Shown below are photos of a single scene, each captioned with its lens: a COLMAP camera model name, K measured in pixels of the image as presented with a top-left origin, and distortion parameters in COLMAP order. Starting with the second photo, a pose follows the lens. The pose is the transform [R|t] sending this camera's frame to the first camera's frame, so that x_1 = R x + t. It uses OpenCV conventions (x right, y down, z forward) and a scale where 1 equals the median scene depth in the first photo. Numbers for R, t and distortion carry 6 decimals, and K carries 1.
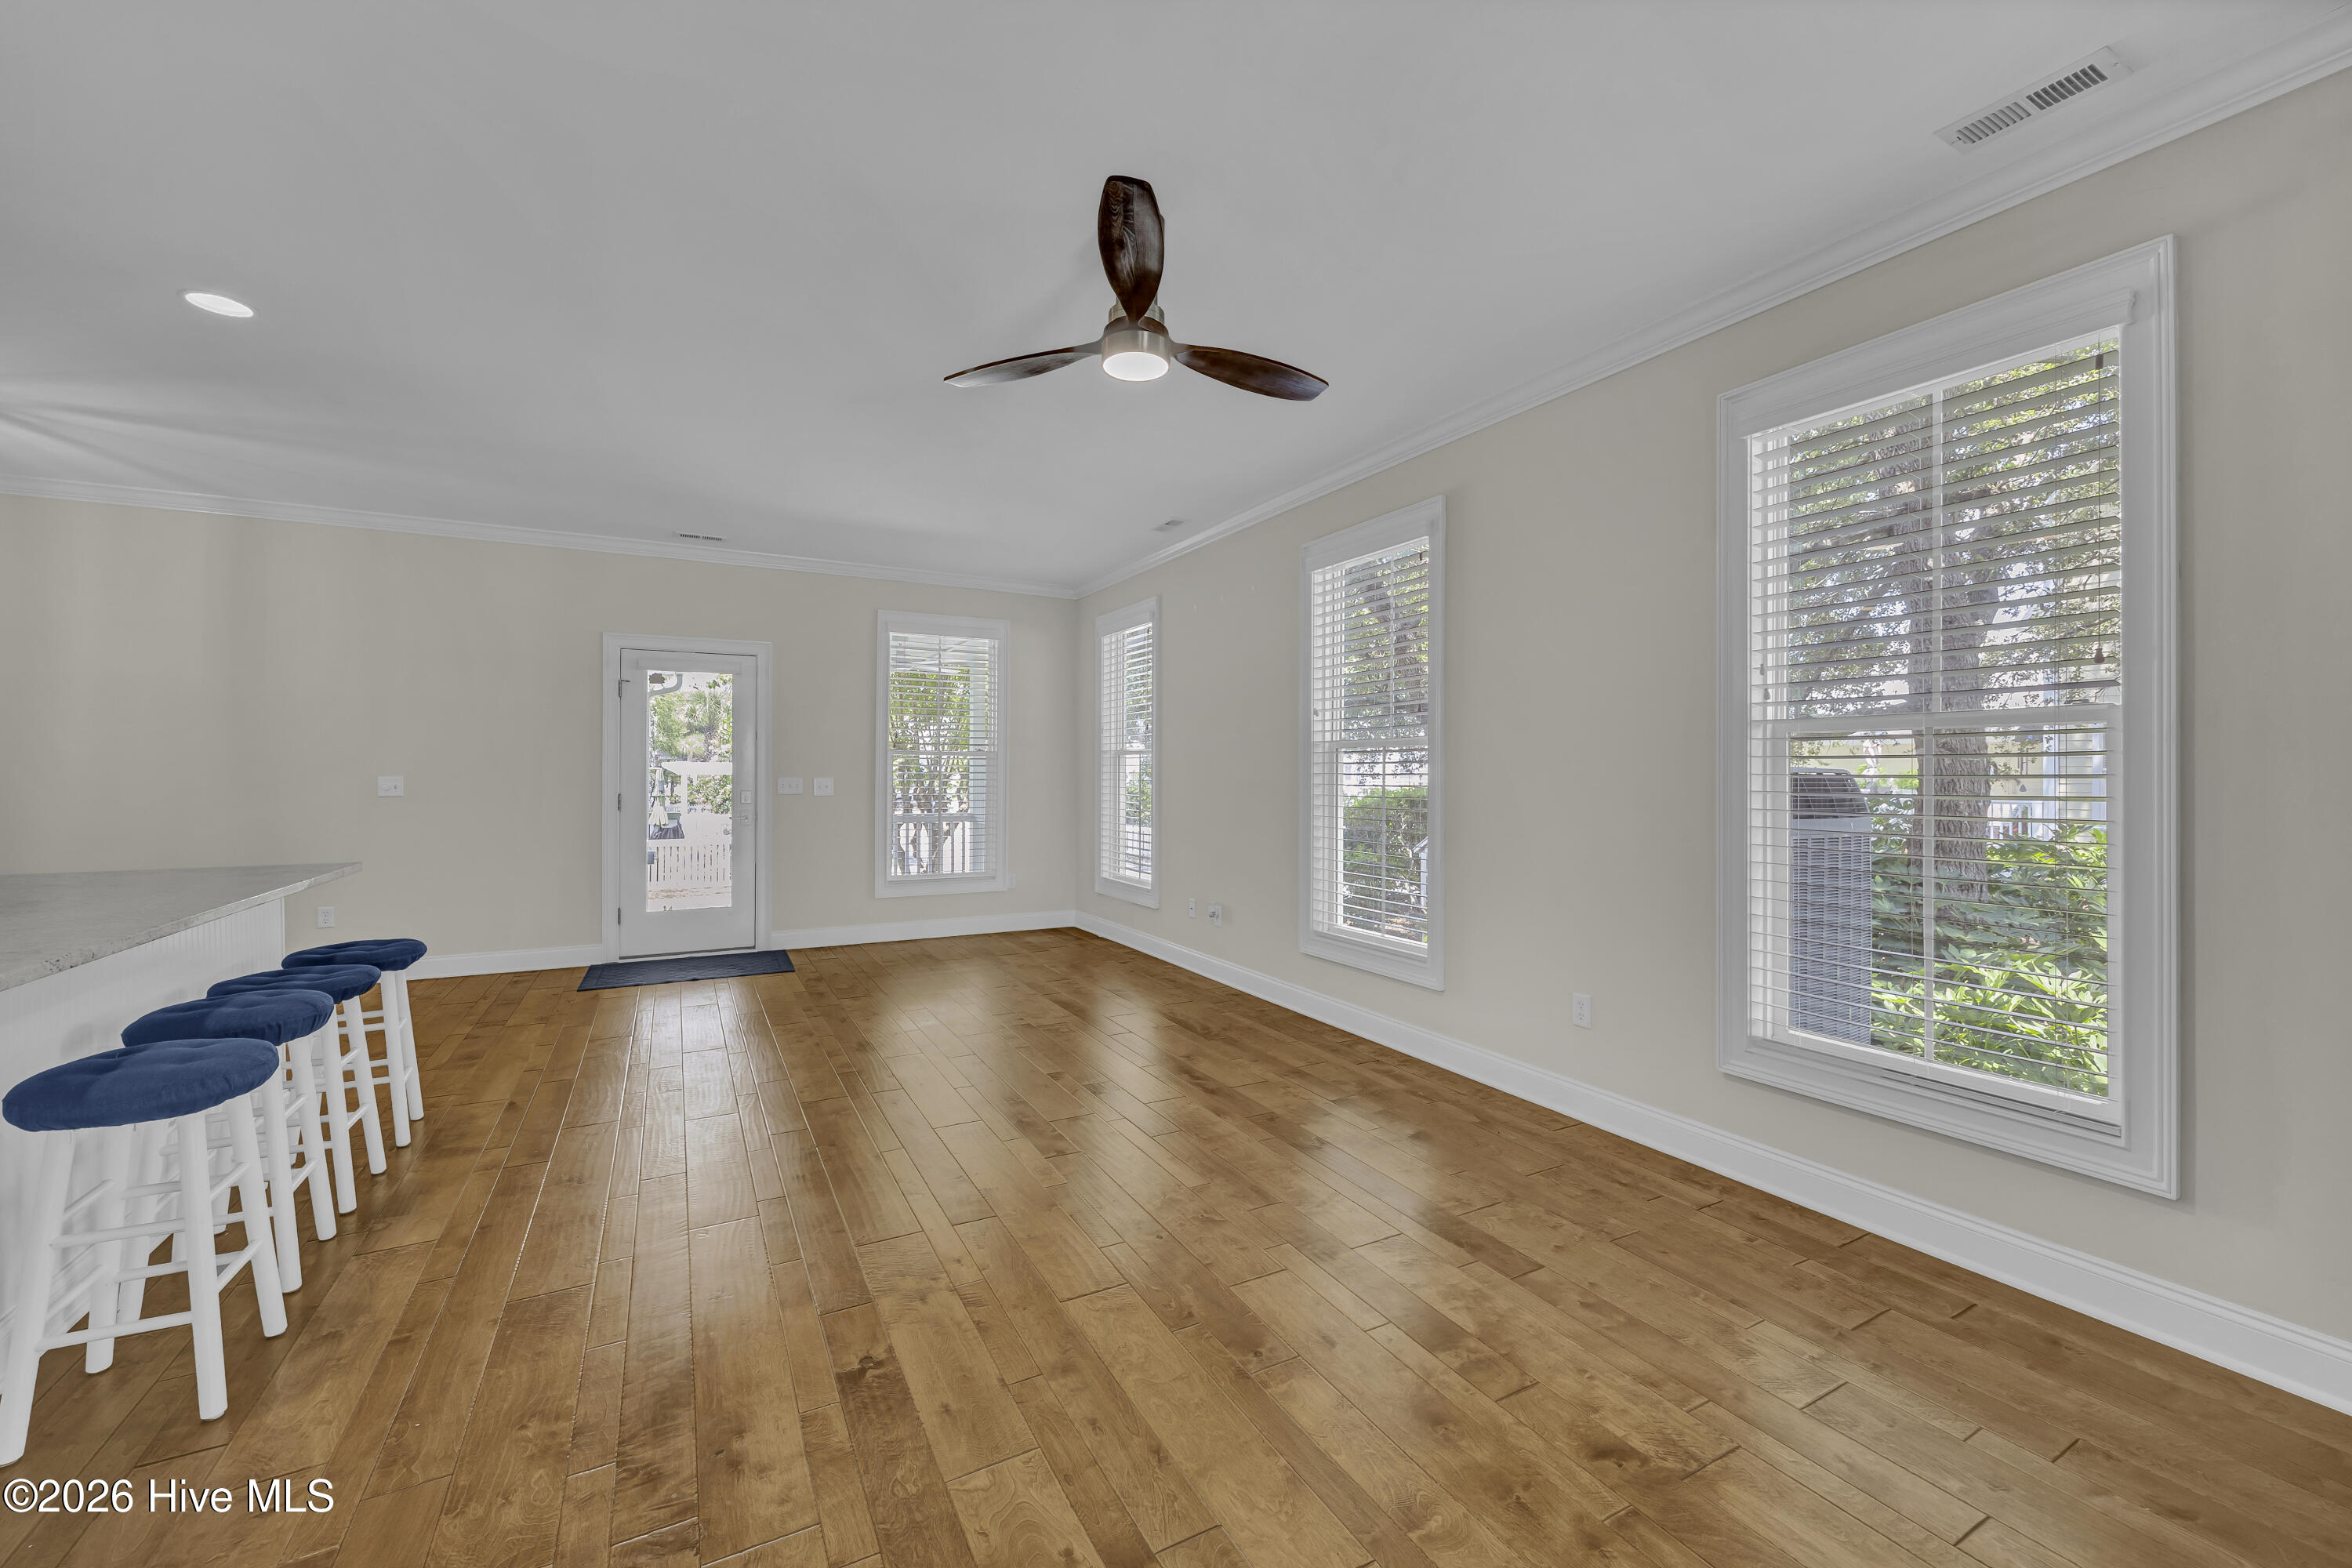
lens RADIAL K [[912.7, 0, 1177.6], [0, 912.7, 781.7], [0, 0, 1]] dist [-0.005728, 0.000458]
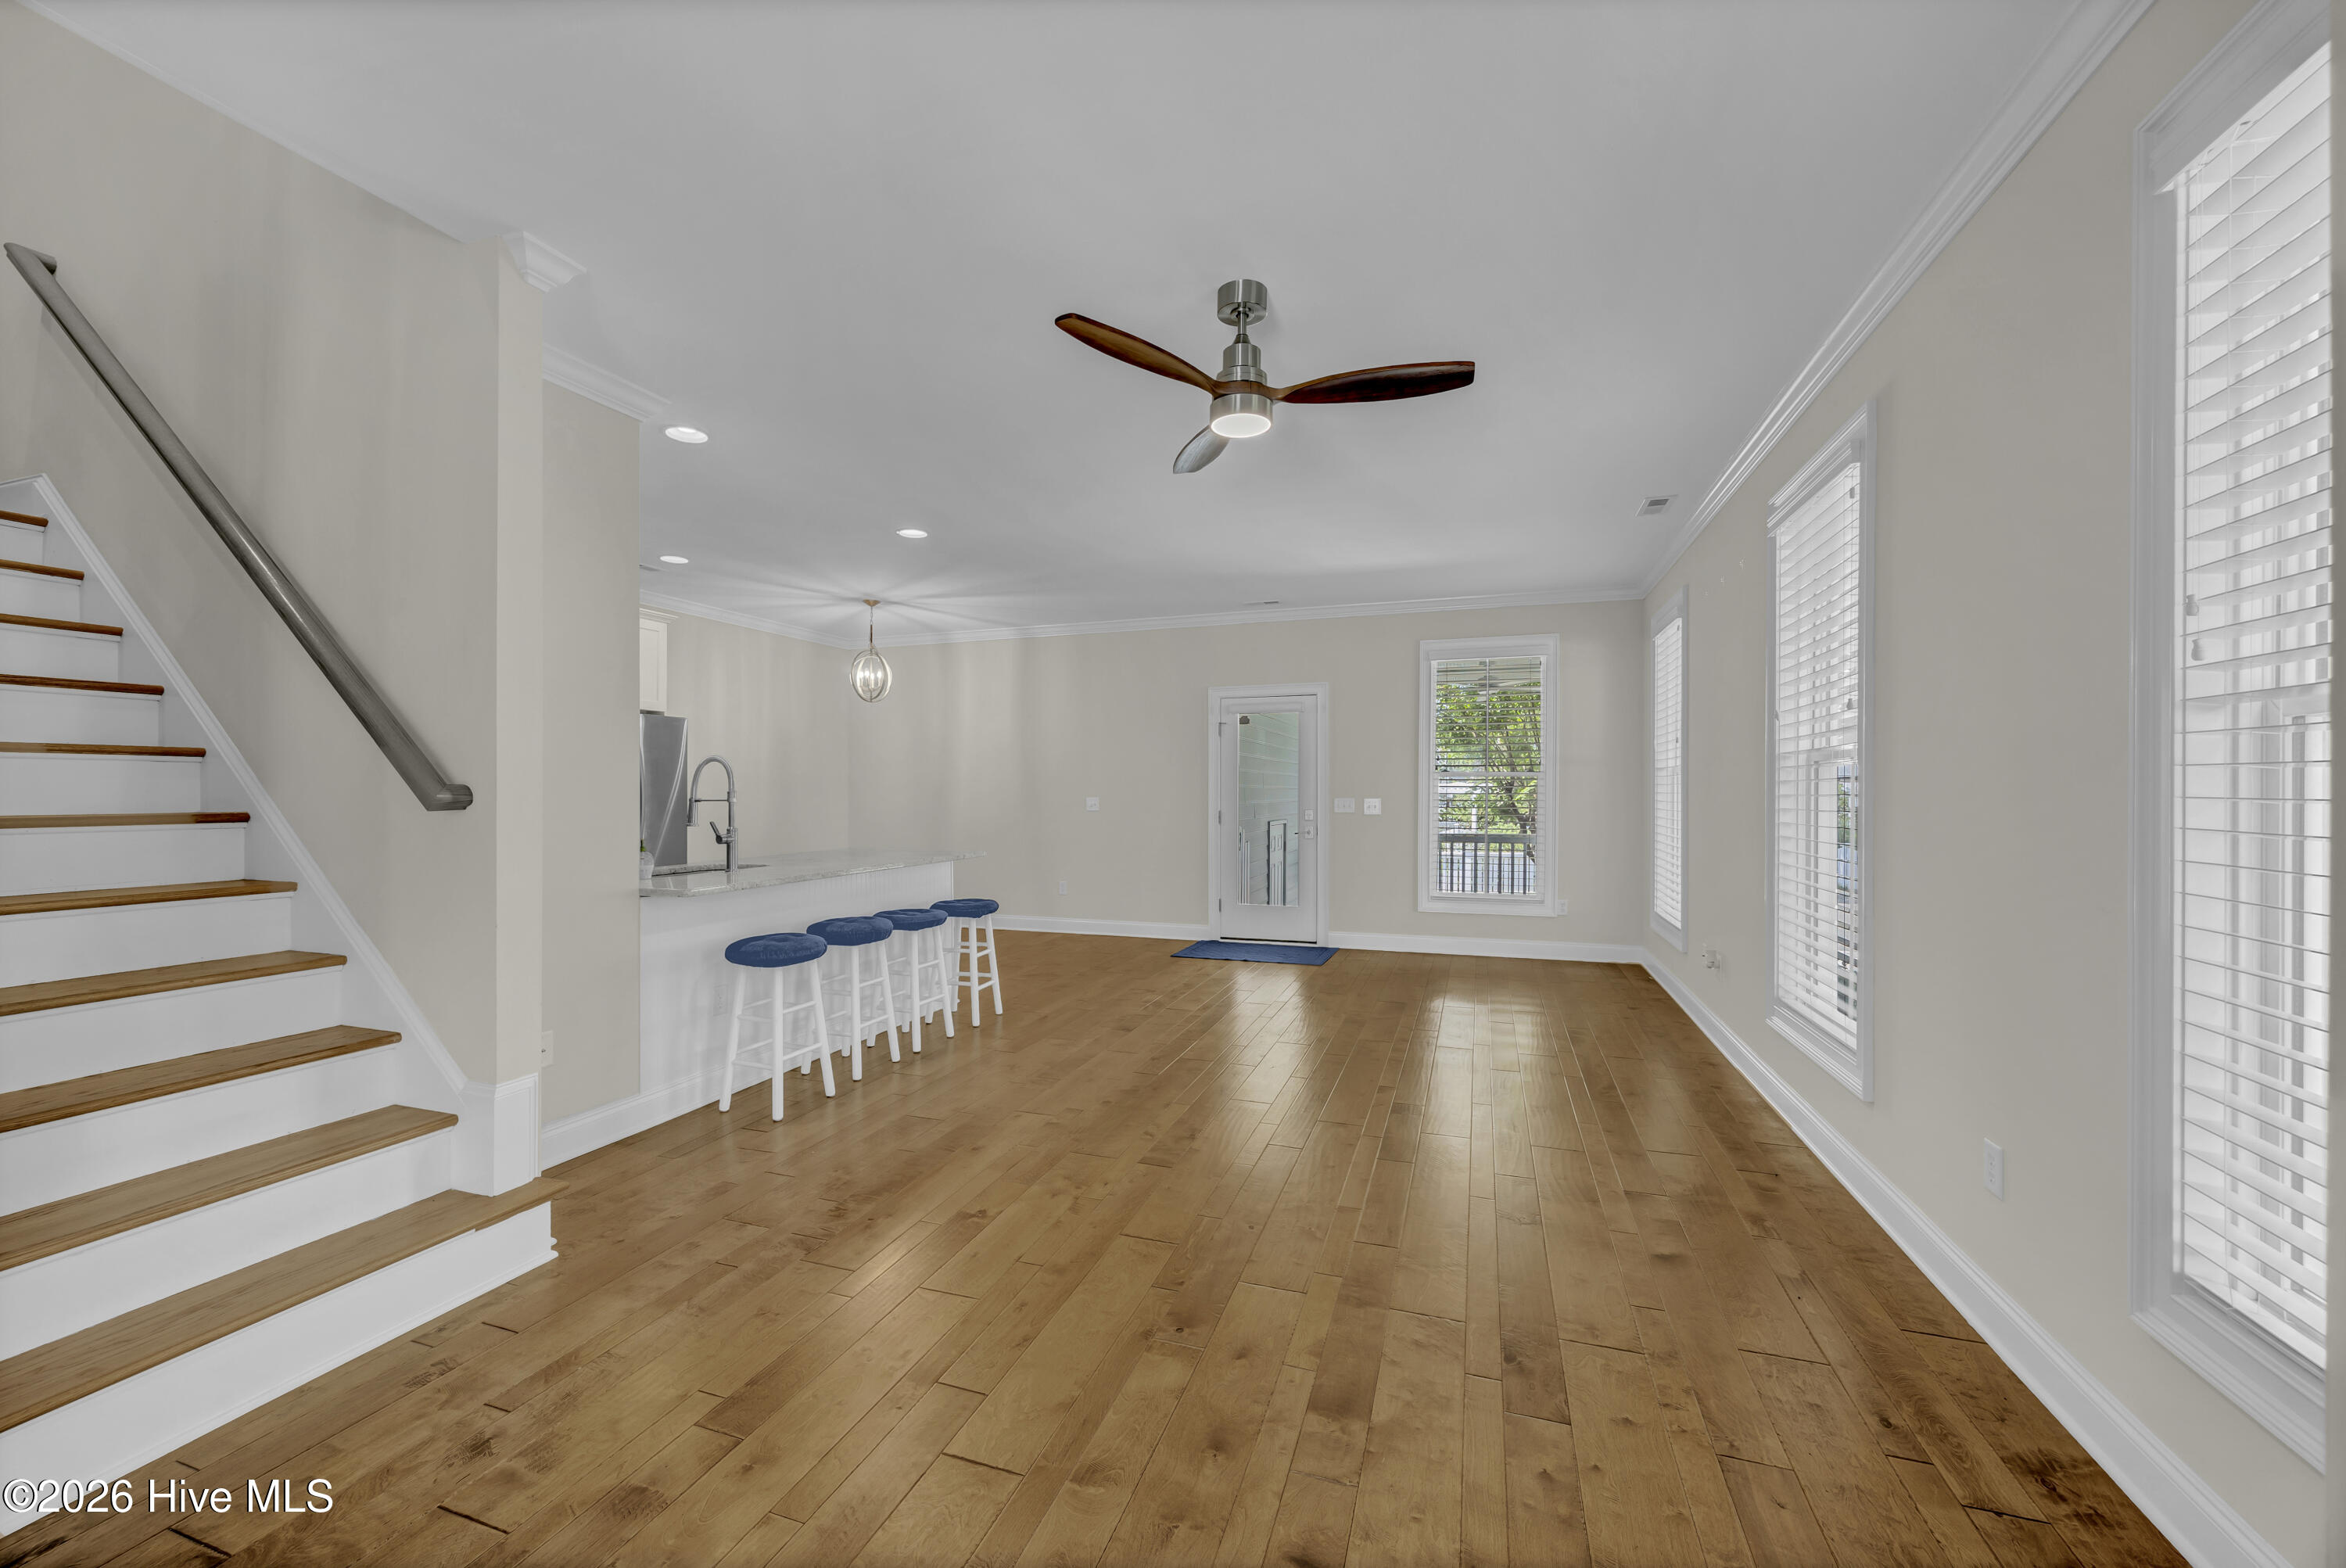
lens RADIAL K [[910.4, 0, 1185.4], [0, 910.4, 794.2], [0, 0, 1]] dist [-0.005728, 0.000458]
pose [[0.678312, -0.001948, -0.734772, 0.550323], [-0.004278, 0.999969, -0.006601, -0.002655], [0.734762, 0.007621, 0.678282, 0.163120]]
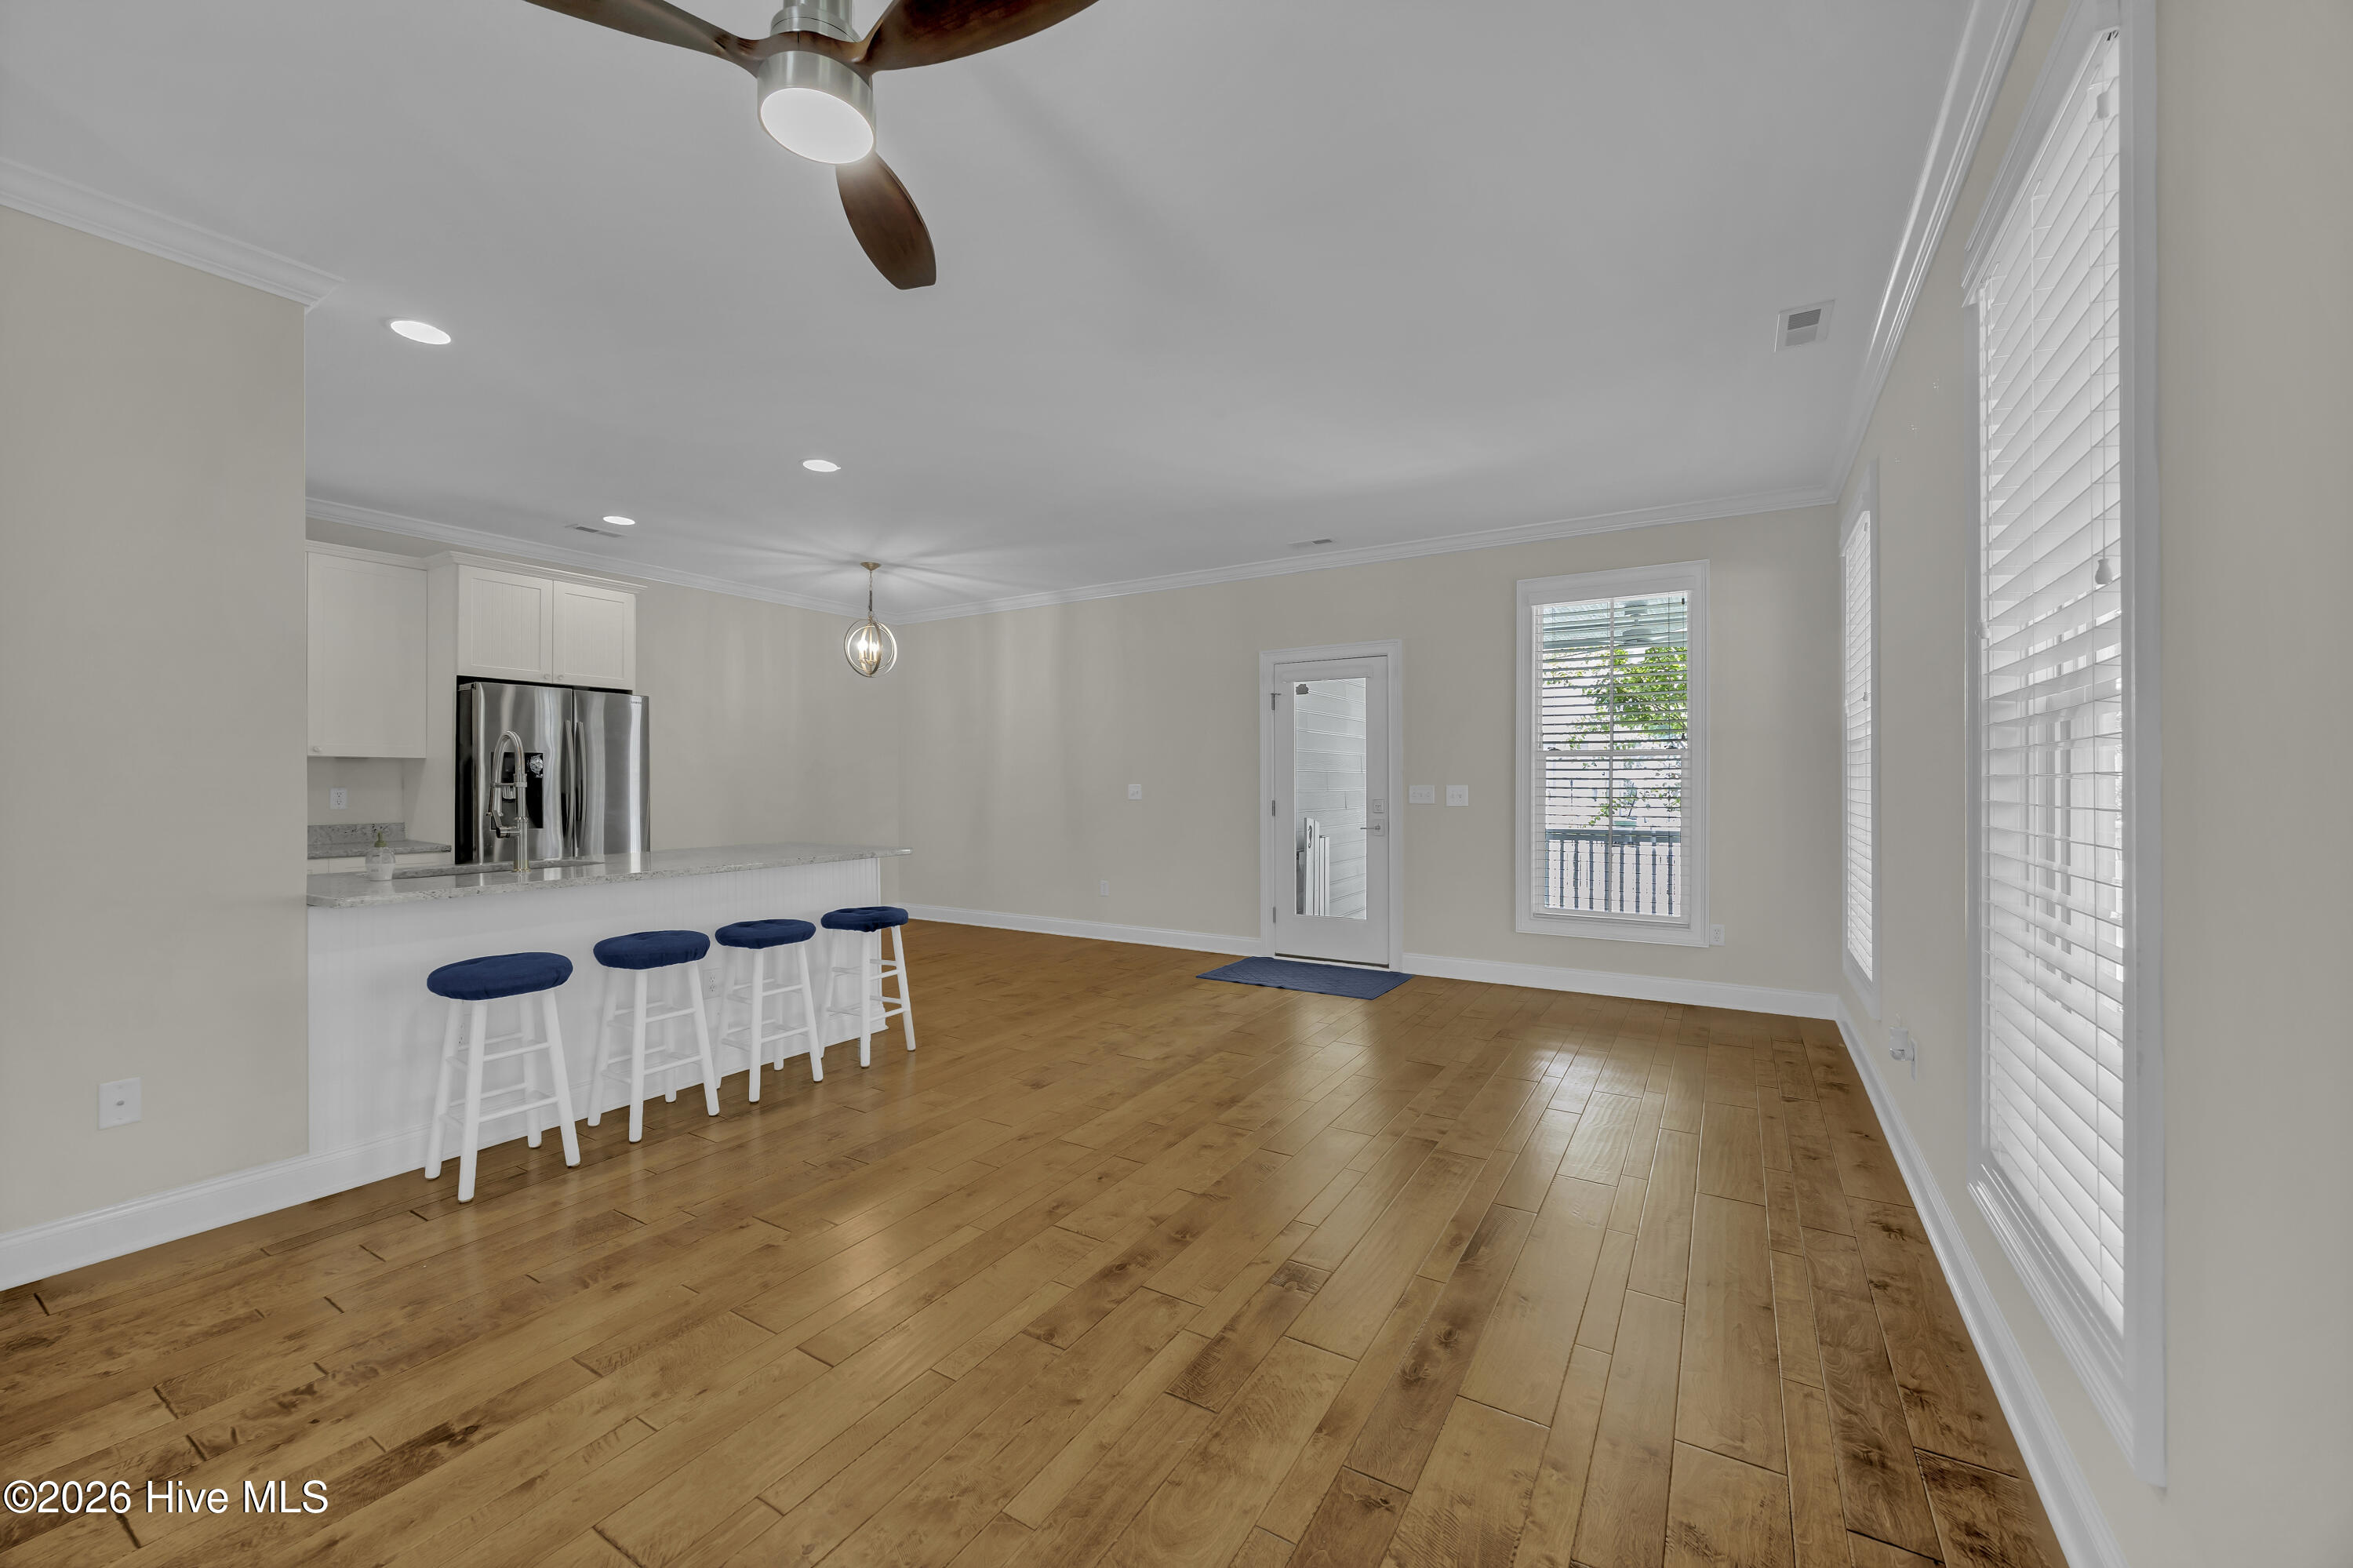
lens RADIAL K [[913.1, 0, 1199.1], [0, 913.1, 779.7], [0, 0, 1]] dist [-0.005728, 0.000458]
pose [[0.507225, -0.005137, -0.861798, 0.480296], [-0.006006, 0.999937, -0.009496, 0.000053], [0.861793, 0.009992, 0.507162, 0.701565]]
